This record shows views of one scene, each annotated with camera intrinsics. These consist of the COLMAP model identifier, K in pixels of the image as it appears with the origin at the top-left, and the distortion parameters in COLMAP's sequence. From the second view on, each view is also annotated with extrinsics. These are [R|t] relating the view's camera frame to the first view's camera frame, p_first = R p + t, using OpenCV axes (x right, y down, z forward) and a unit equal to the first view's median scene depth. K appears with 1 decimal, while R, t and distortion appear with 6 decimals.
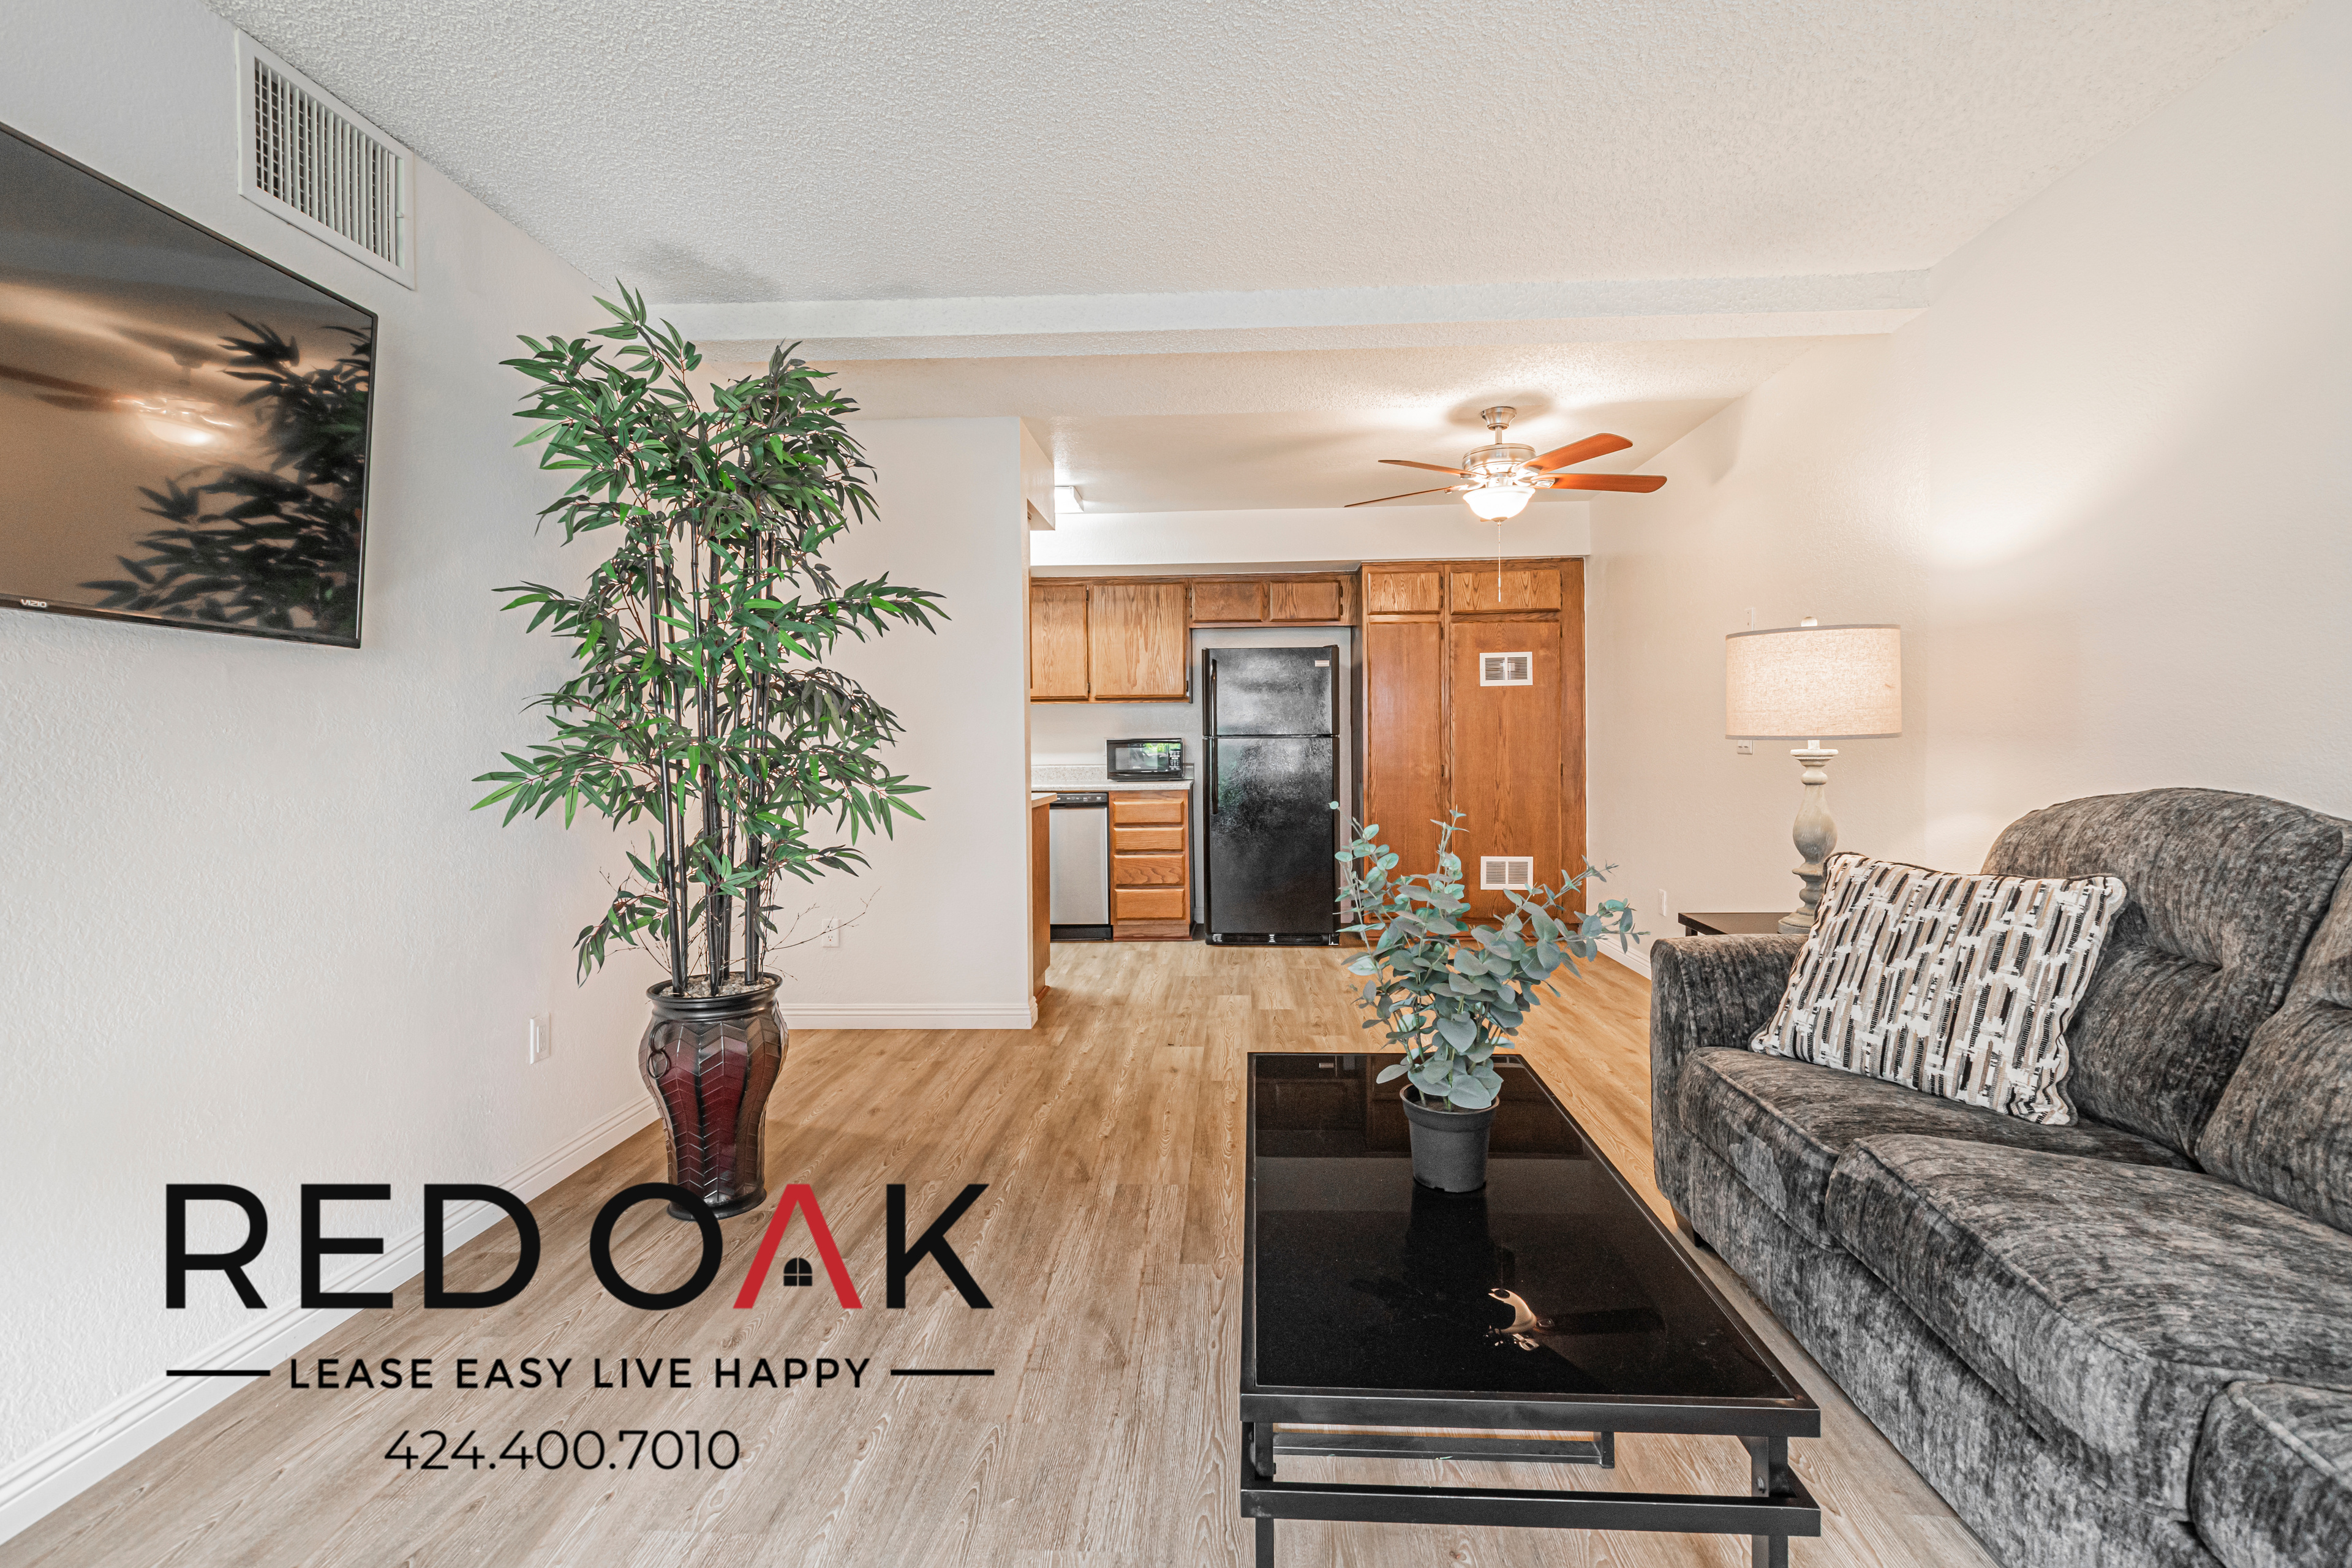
lens RADIAL K [[1033.6, 0, 1189.4], [0, 1033.6, 763.8], [0, 0, 1]] dist [-0.013016, 0.001068]
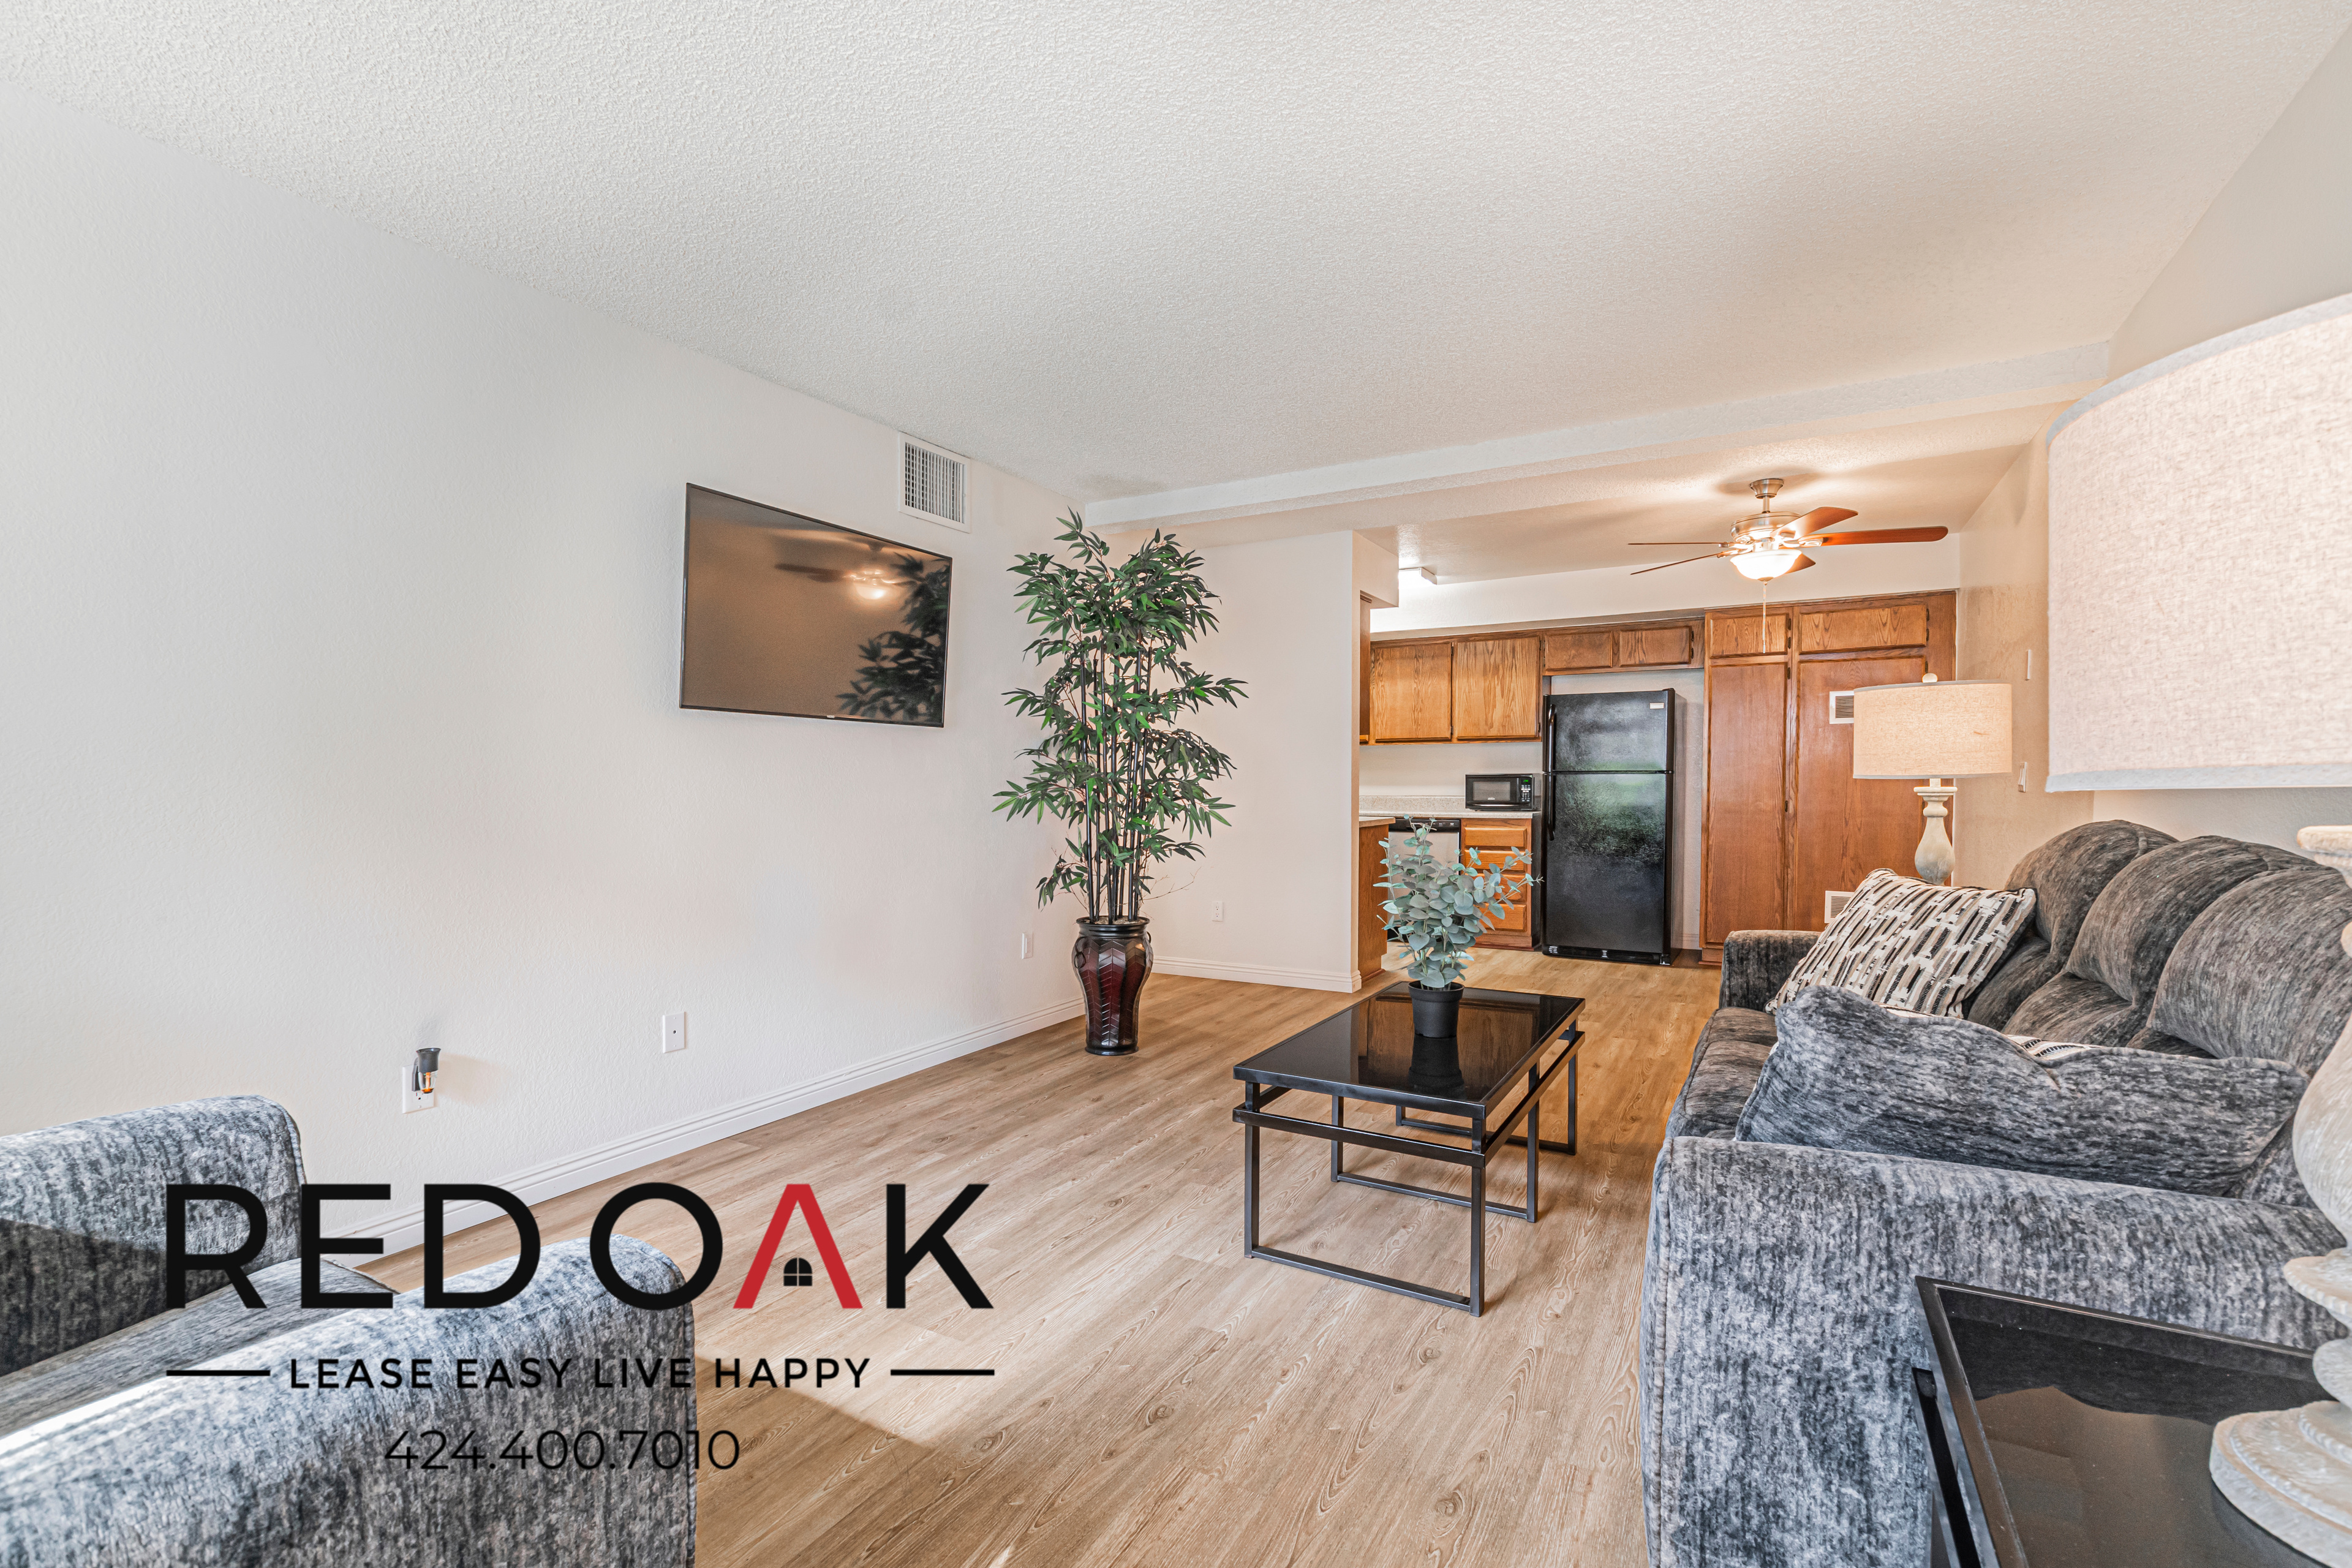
lens RADIAL K [[1033.6, 0, 1179.2], [0, 1033.6, 789.5], [0, 0, 1]] dist [-0.013016, 0.001068]
pose [[0.891196, 0.011901, -0.453461, 0.374809], [-0.014984, 0.999883, -0.003206, 0.005139], [0.453370, 0.009652, 0.891270, -0.426294]]
